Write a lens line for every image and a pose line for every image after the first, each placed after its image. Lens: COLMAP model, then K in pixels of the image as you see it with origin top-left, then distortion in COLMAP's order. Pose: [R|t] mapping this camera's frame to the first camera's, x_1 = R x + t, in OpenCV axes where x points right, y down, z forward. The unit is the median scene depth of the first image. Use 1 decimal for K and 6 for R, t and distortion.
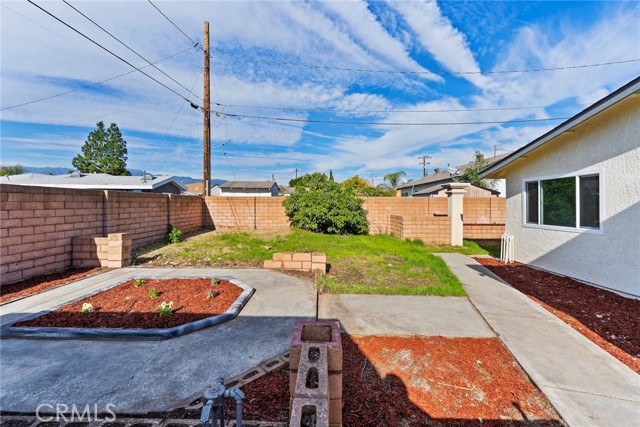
lens RADIAL K [[261.0, 0, 312.9], [0, 261.0, 202.1], [0, 0, 1]] dist [0.000088, -0.001235]
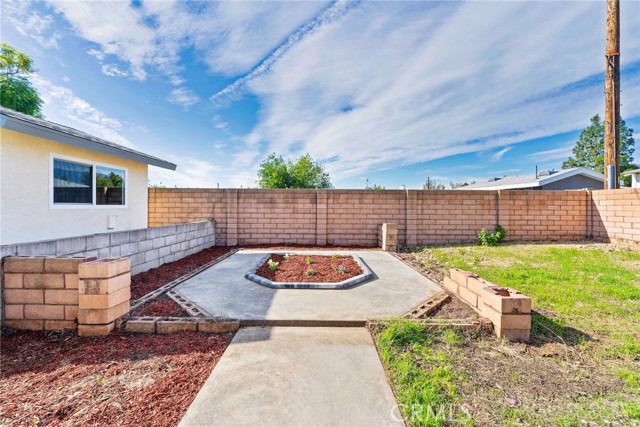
lens RADIAL K [[261.0, 0, 319.9], [0, 261.0, 207.6], [0, 0, 1]] dist [0.000088, -0.001235]
pose [[0.033456, -0.000510, -0.999440, 0.421906], [-0.000460, 1.000000, -0.000526, 0.041327], [0.999440, 0.000477, 0.033456, 0.568023]]
